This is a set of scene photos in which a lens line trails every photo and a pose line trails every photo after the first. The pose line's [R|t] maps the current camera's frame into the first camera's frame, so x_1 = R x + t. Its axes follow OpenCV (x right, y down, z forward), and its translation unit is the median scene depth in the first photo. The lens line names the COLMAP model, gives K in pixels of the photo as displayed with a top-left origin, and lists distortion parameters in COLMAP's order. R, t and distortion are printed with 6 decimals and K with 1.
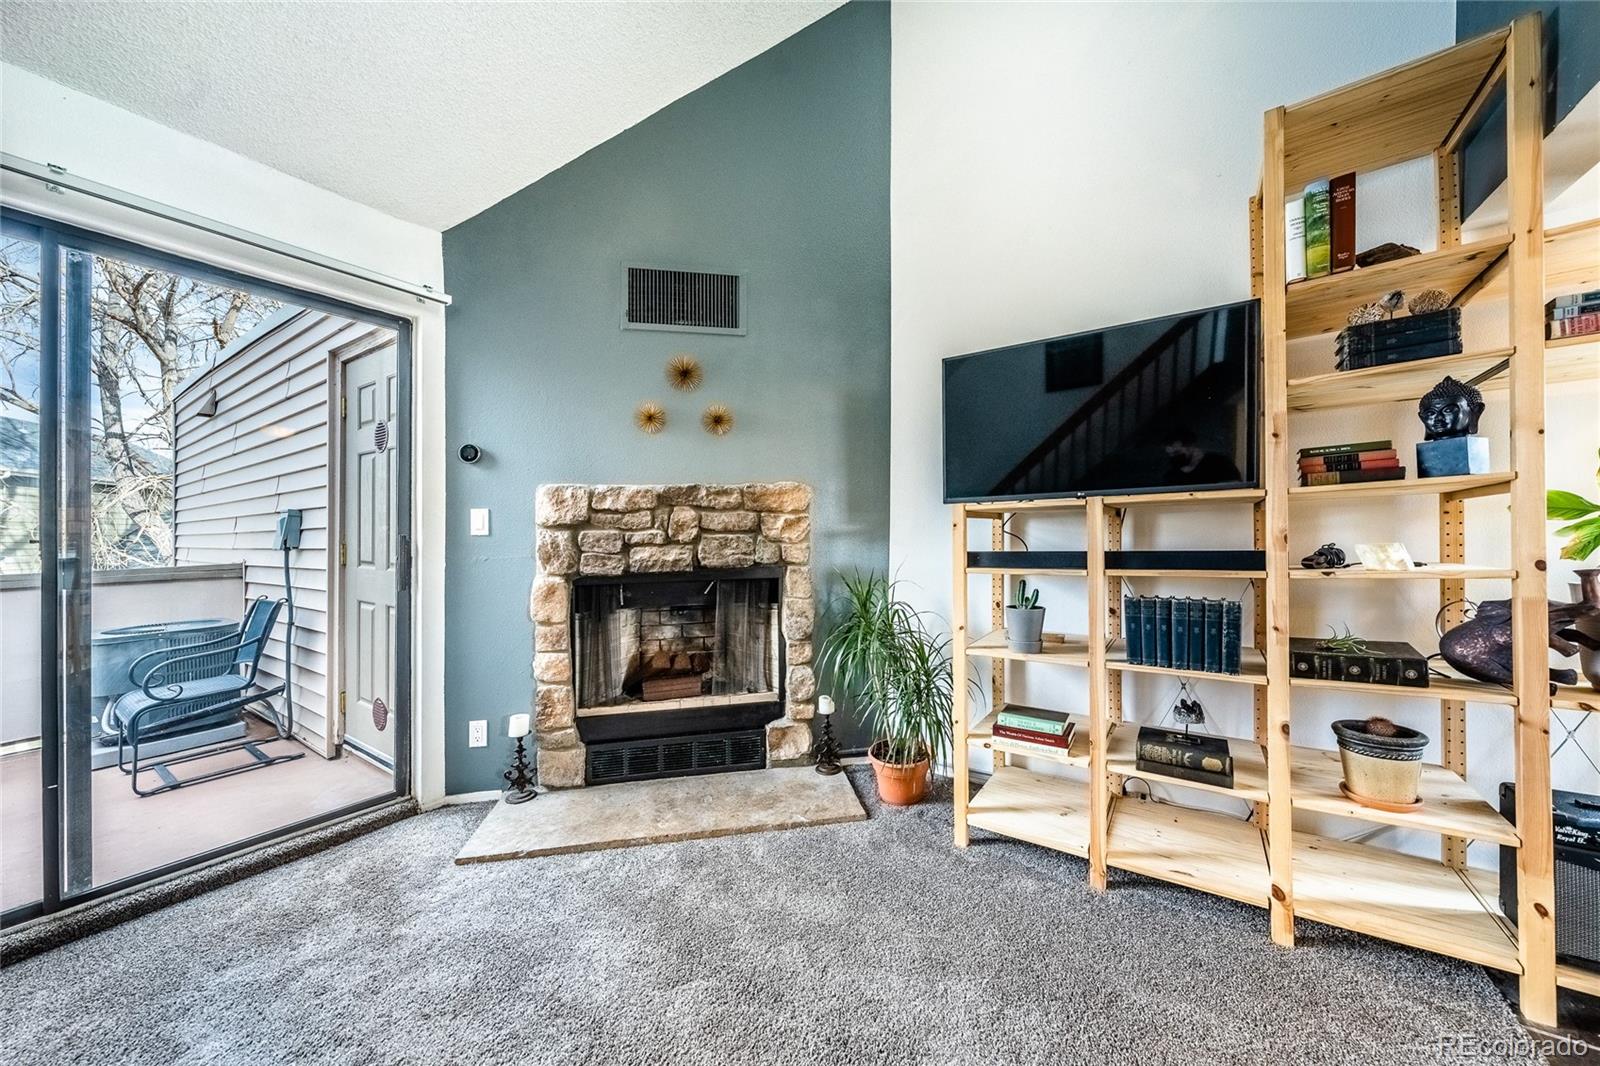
lens RADIAL K [[557.7, 0, 805.8], [0, 557.7, 546.8], [0, 0, 1]] dist [-0.000848, -0.000185]
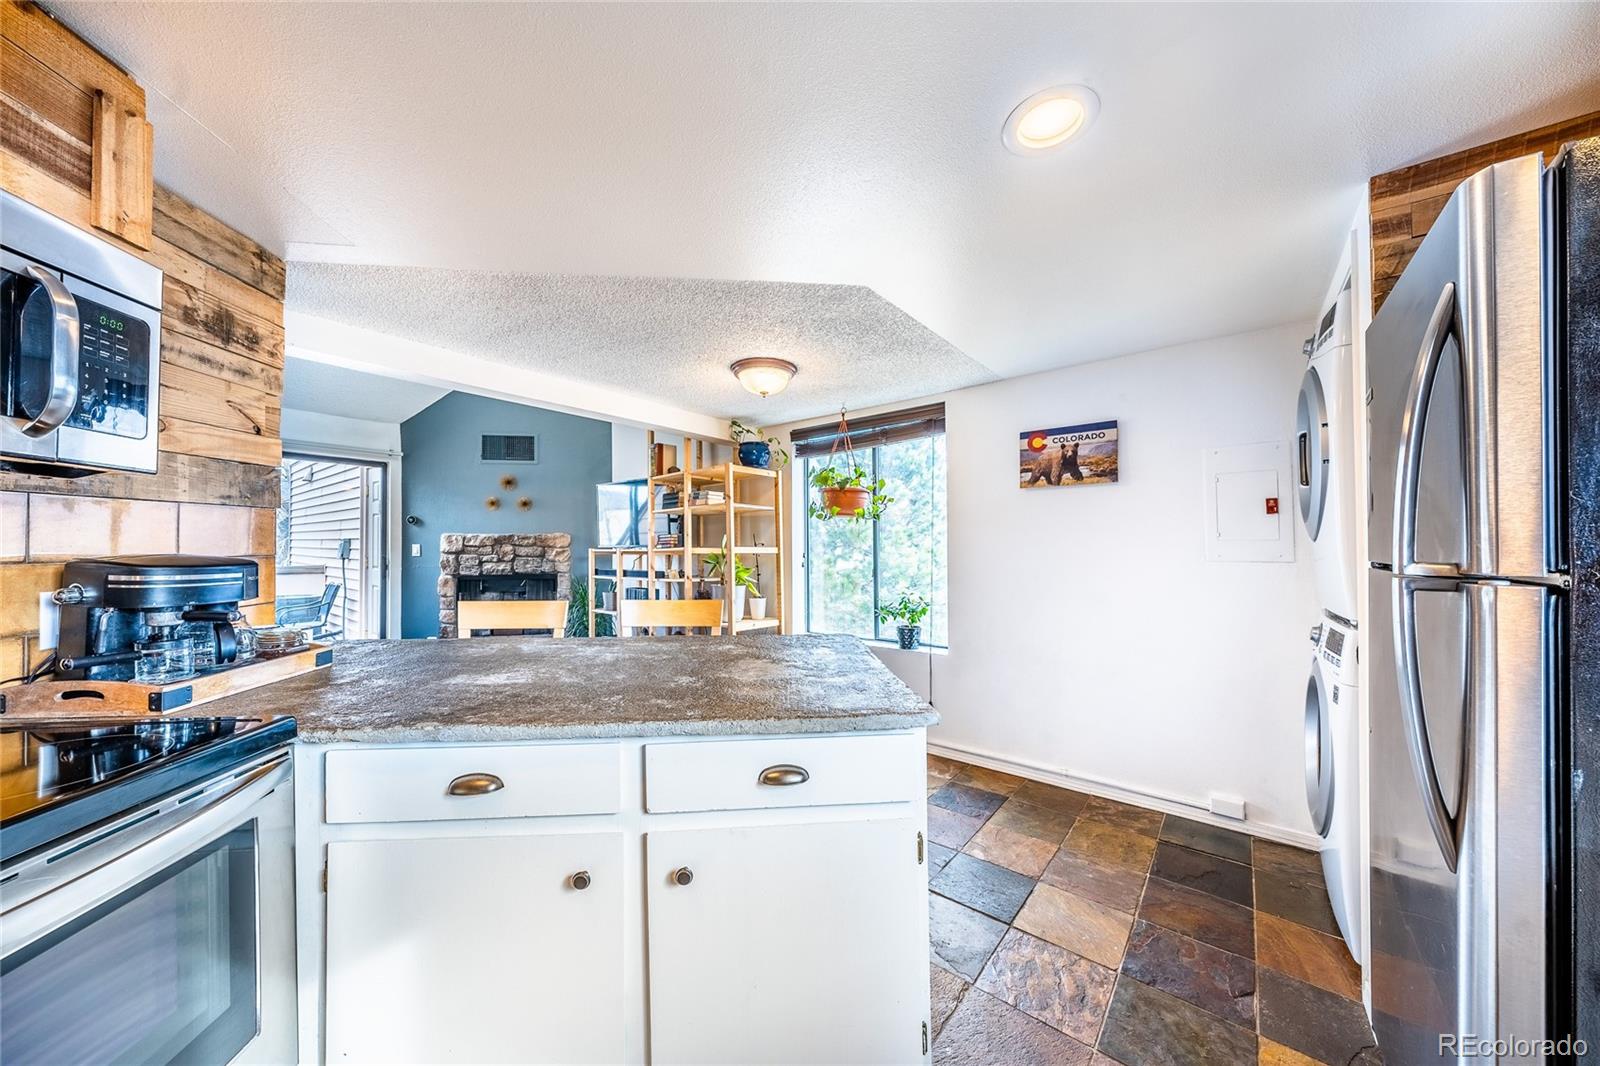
lens RADIAL K [[577.7, 0, 802.1], [0, 577.7, 567.0], [0, 0, 1]] dist [-0.008231, -0.000053]
pose [[0.994474, 0.025110, -0.101935, 1.148128], [-0.023573, 0.999590, 0.016249, -0.048534], [0.102302, -0.013757, 0.994658, -1.101275]]
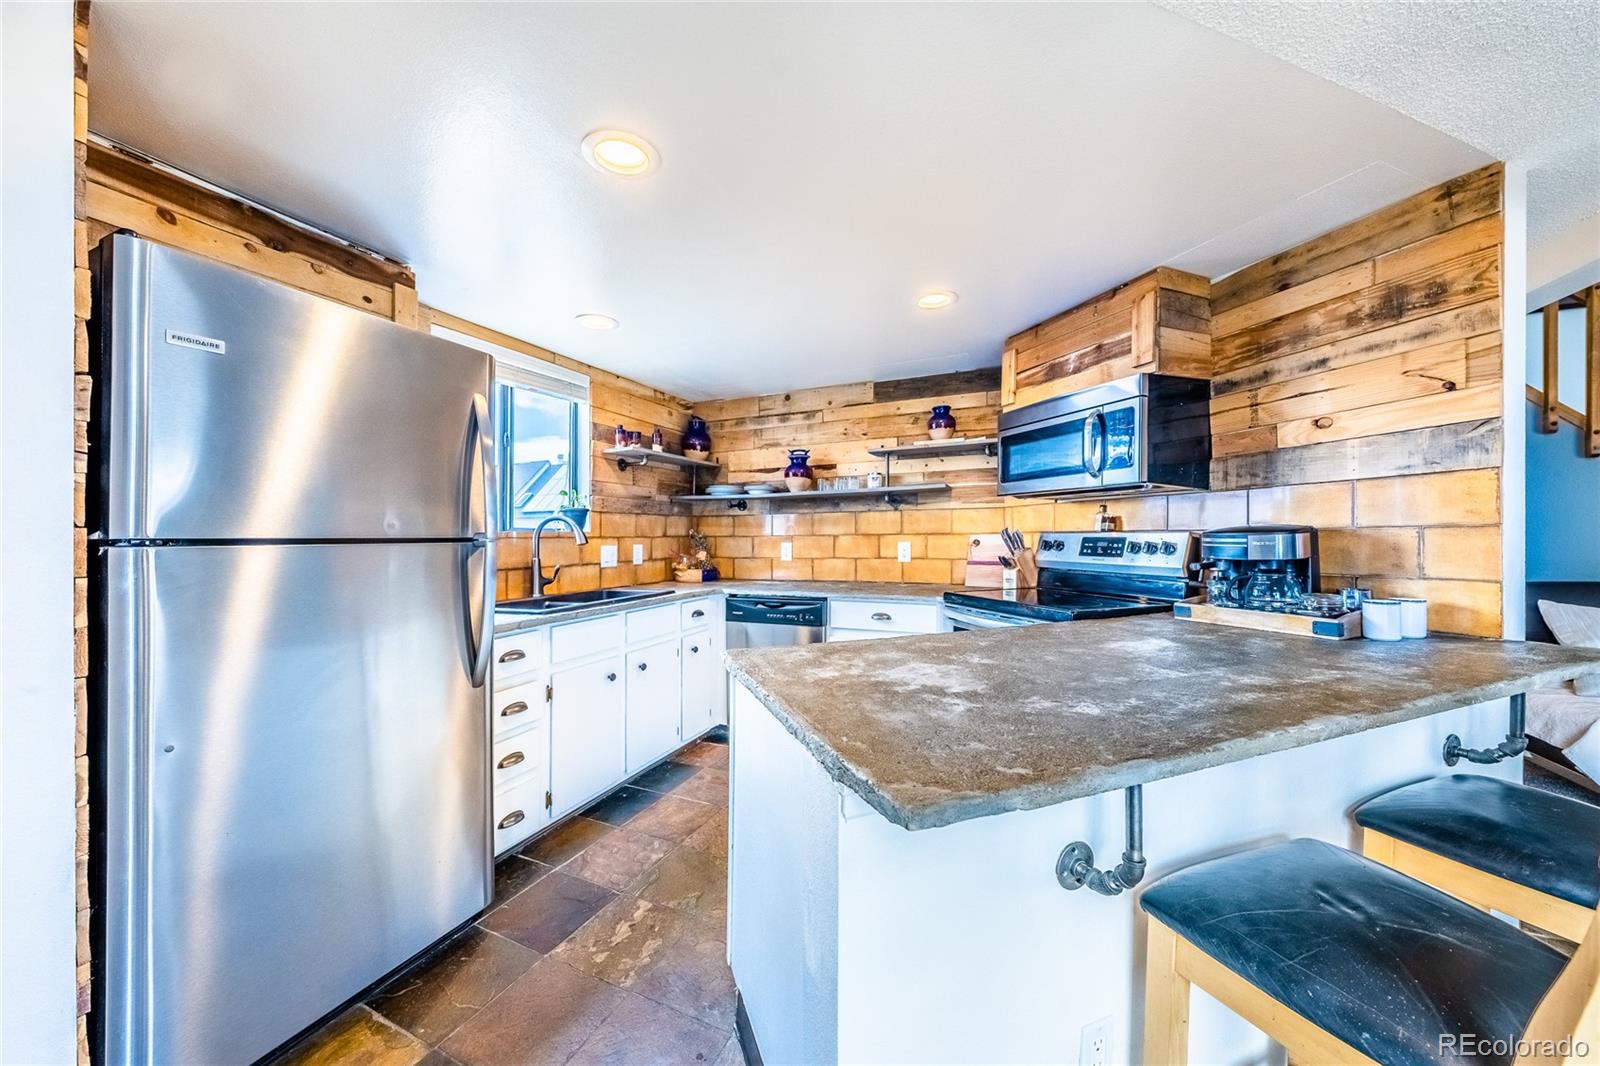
lens RADIAL K [[545.8, 0, 805.2], [0, 545.8, 508.0], [0, 0, 1]] dist [-0.000312, -0.000141]
pose [[-0.981539, 0.020858, -0.190123, 1.235988], [0.027013, 0.999190, -0.029839, -0.055074], [0.189347, -0.034424, -0.981307, 0.049048]]
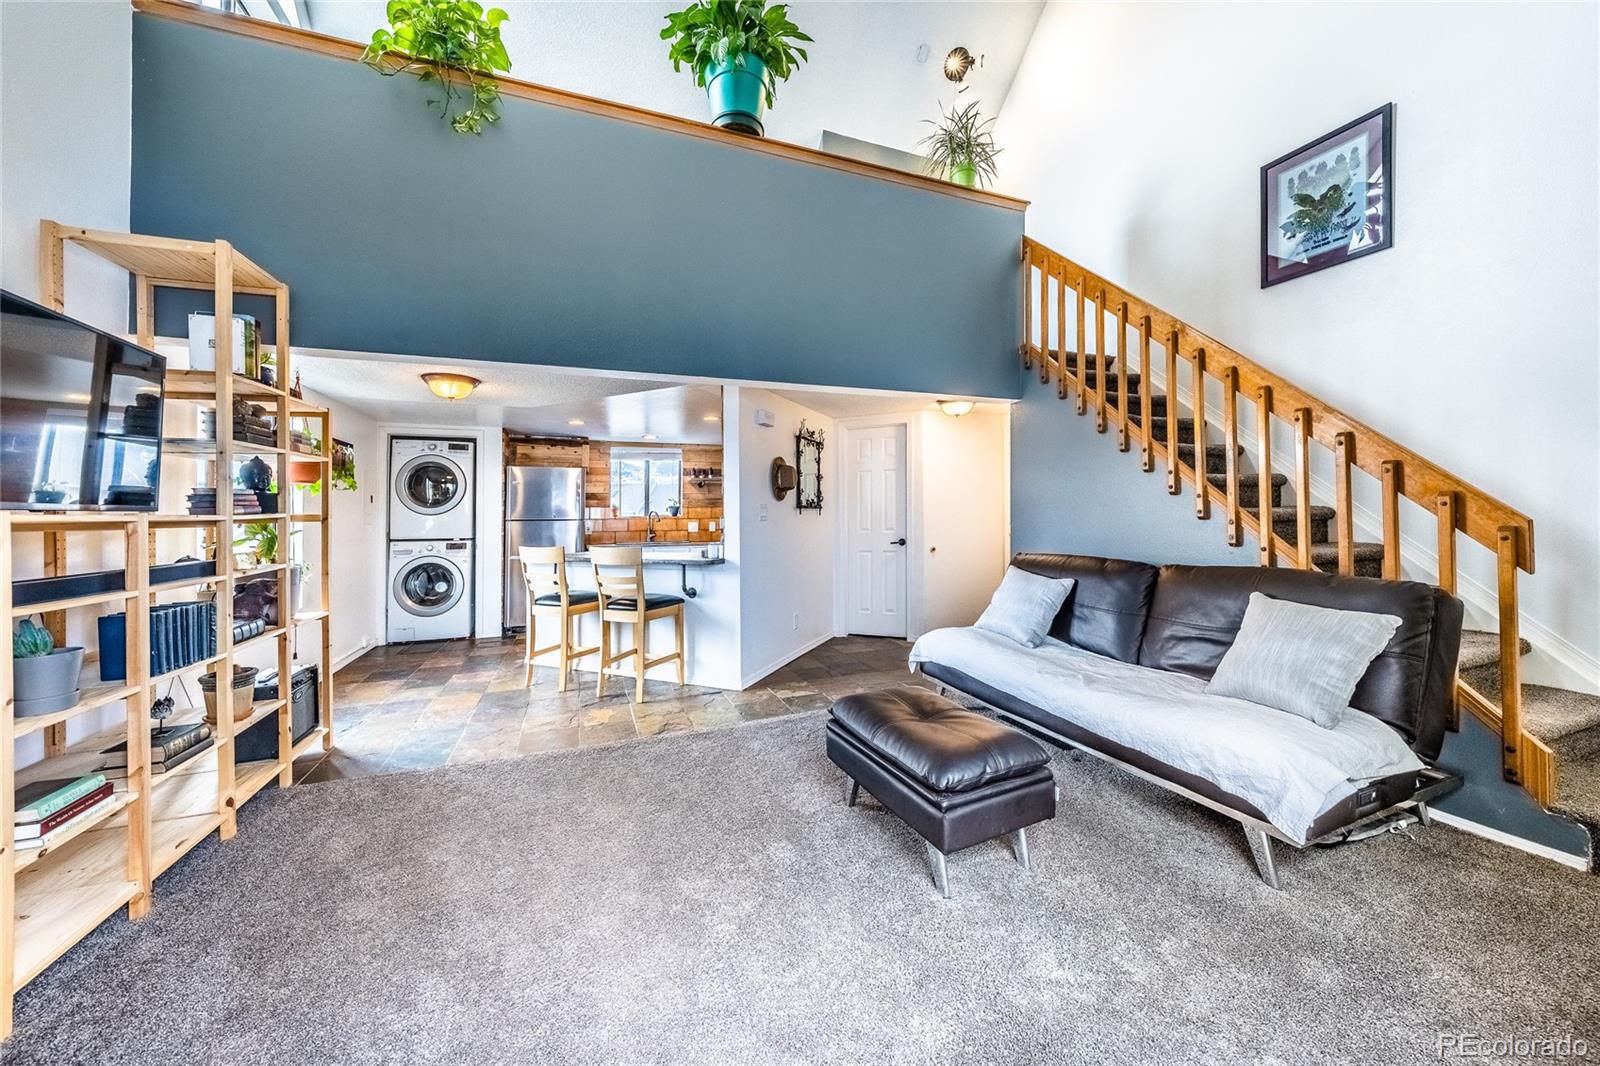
lens RADIAL K [[562.3, 0, 796.0], [0, 562.3, 508.1], [0, 0, 1]] dist [-0.001083, -0.000110]
pose [[-0.819907, 0.041143, 0.571017, -0.716724], [0.040196, 0.999090, -0.014270, -0.026792], [-0.571084, 0.011253, -0.820814, 0.825287]]
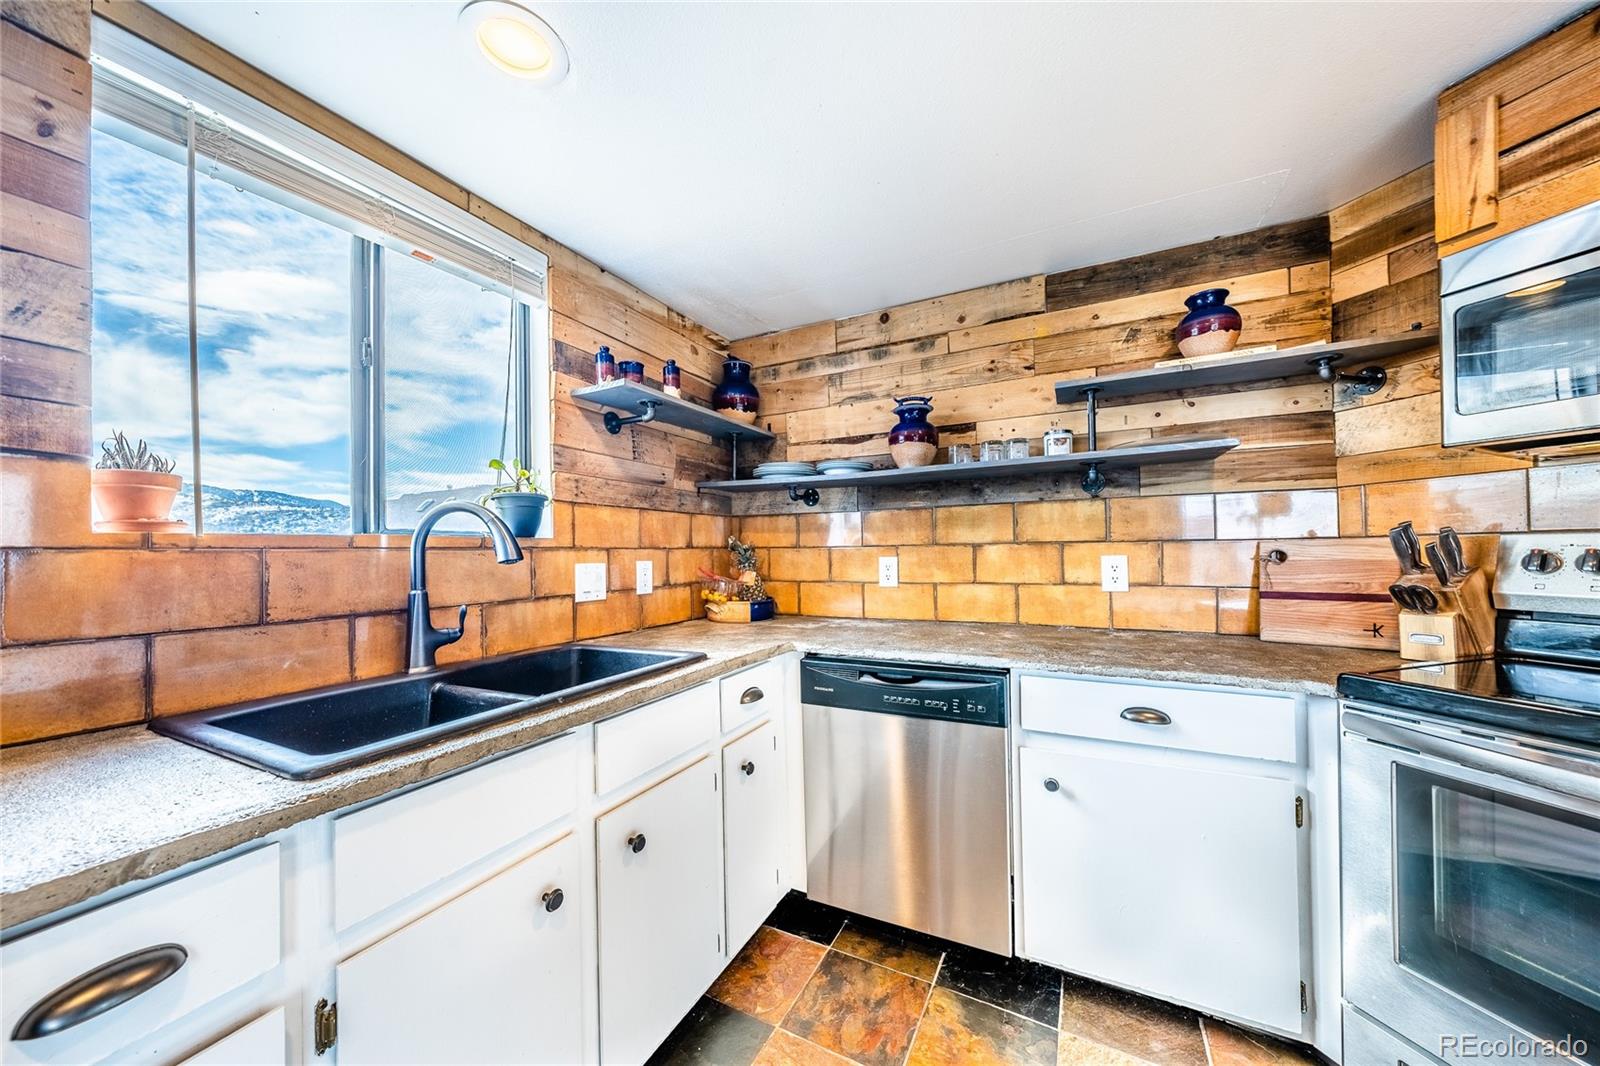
lens RADIAL K [[551.1, 0, 796.3], [0, 551.1, 554.4], [0, 0, 1]] dist [0.011642, -0.000030]
pose [[-0.992403, 0.035118, -0.117907, 1.261334], [0.032216, 0.999131, 0.026432, -0.039643], [0.118733, 0.022432, -0.992673, -0.541910]]
